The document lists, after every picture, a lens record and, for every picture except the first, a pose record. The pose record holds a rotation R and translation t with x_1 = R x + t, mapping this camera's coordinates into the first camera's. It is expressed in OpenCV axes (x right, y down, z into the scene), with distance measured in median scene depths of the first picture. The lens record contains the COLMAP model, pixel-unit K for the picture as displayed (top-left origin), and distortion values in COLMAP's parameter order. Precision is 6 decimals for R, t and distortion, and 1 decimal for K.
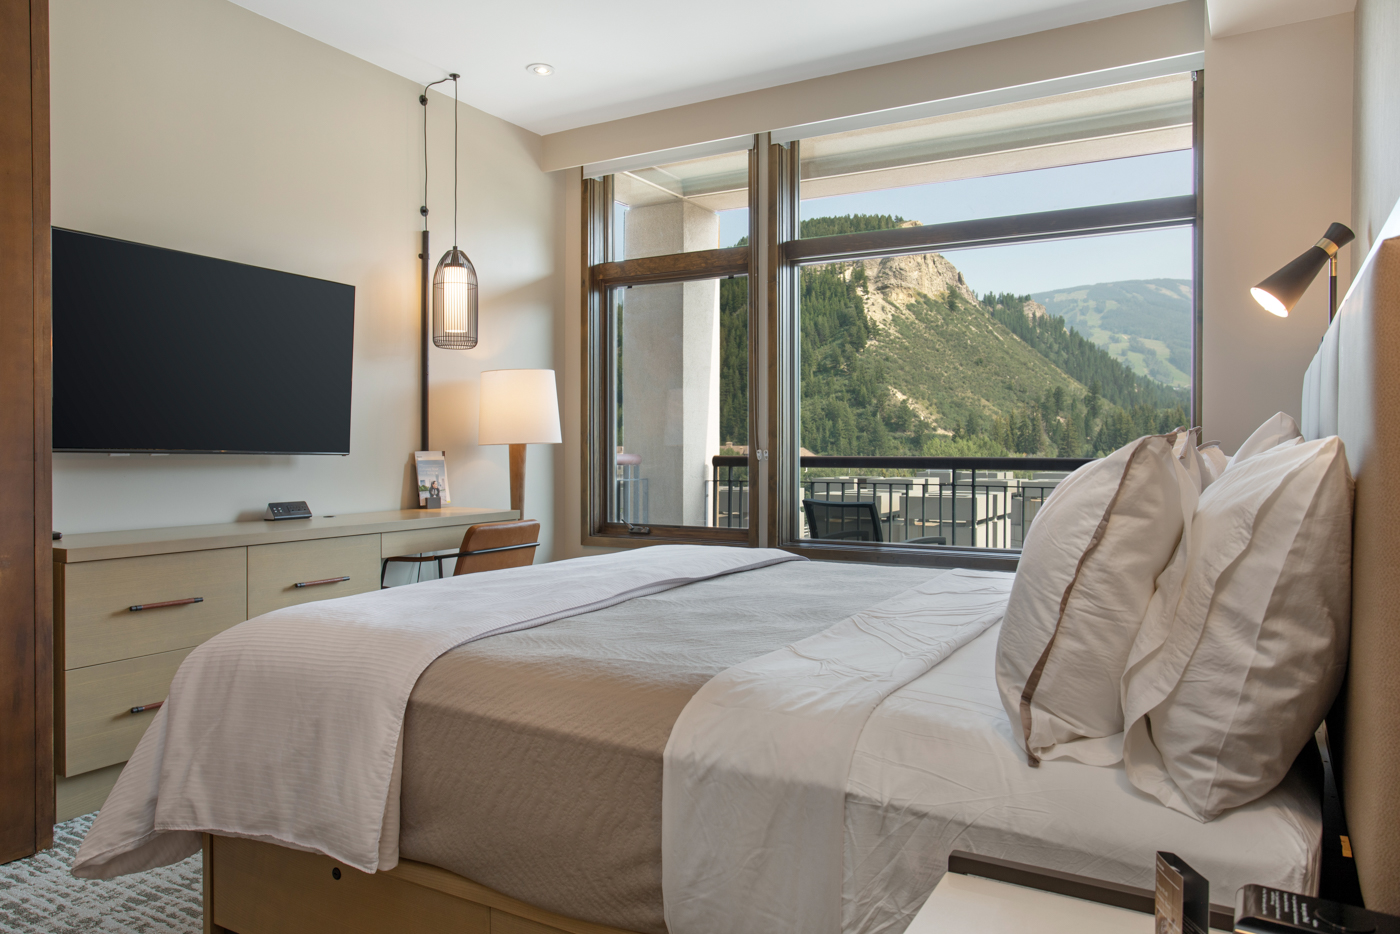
lens RADIAL K [[972.6, 0, 700.0], [0, 972.6, 467.0], [0, 0, 1]] dist [-0.002246, 0.000147]
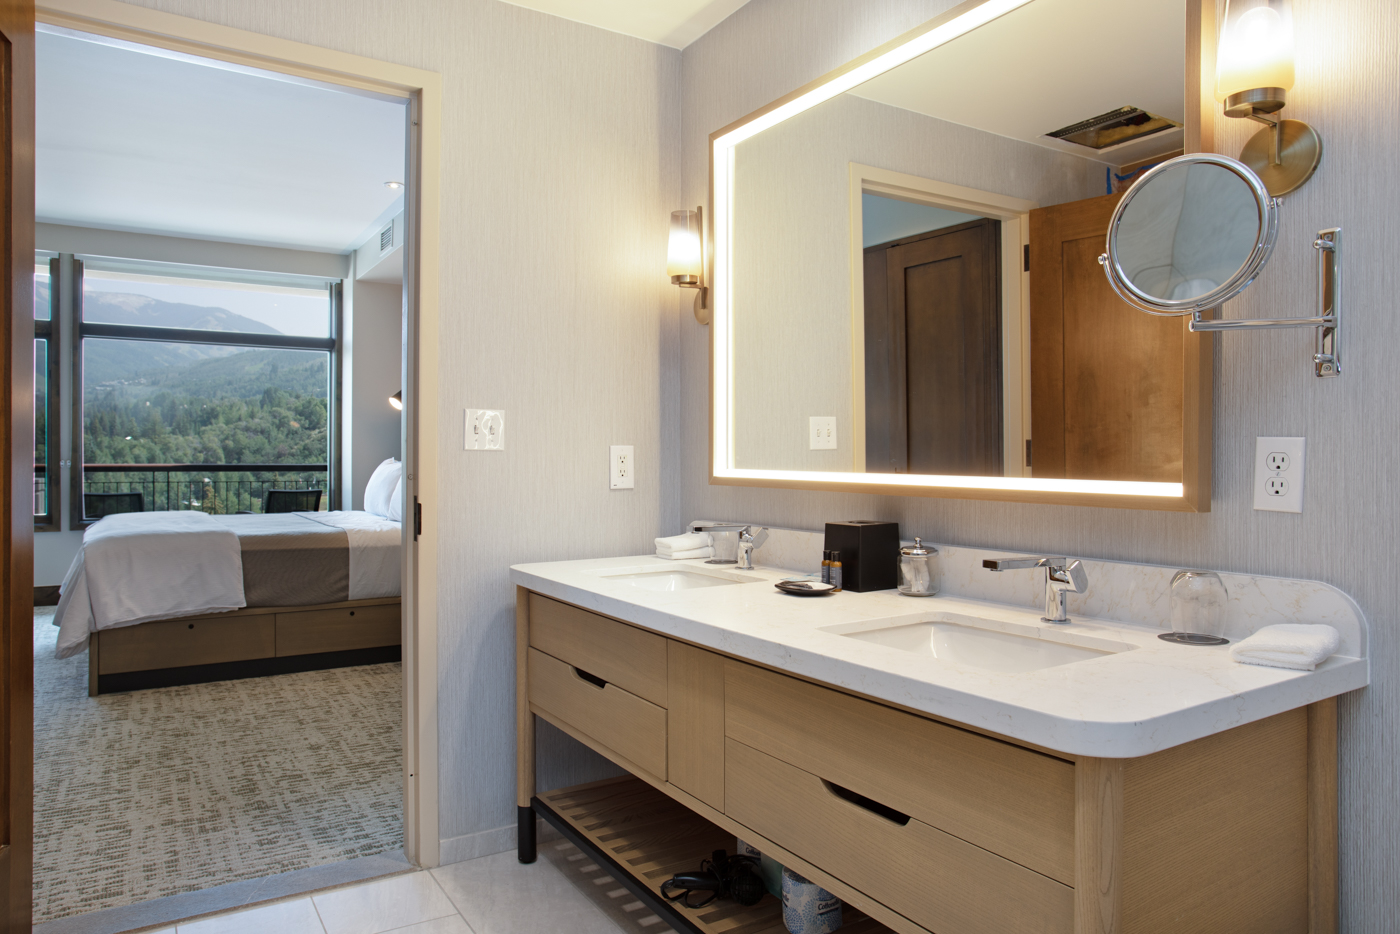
lens RADIAL K [[912.7, 0, 696.8], [0, 912.7, 452.5], [0, 0, 1]] dist [-0.004498, 0.002059]
pose [[0.464742, 0.002290, 0.885443, -2.146811], [0.016251, 0.999806, -0.011115, 0.000078], [-0.885297, 0.019556, 0.464615, -1.520890]]
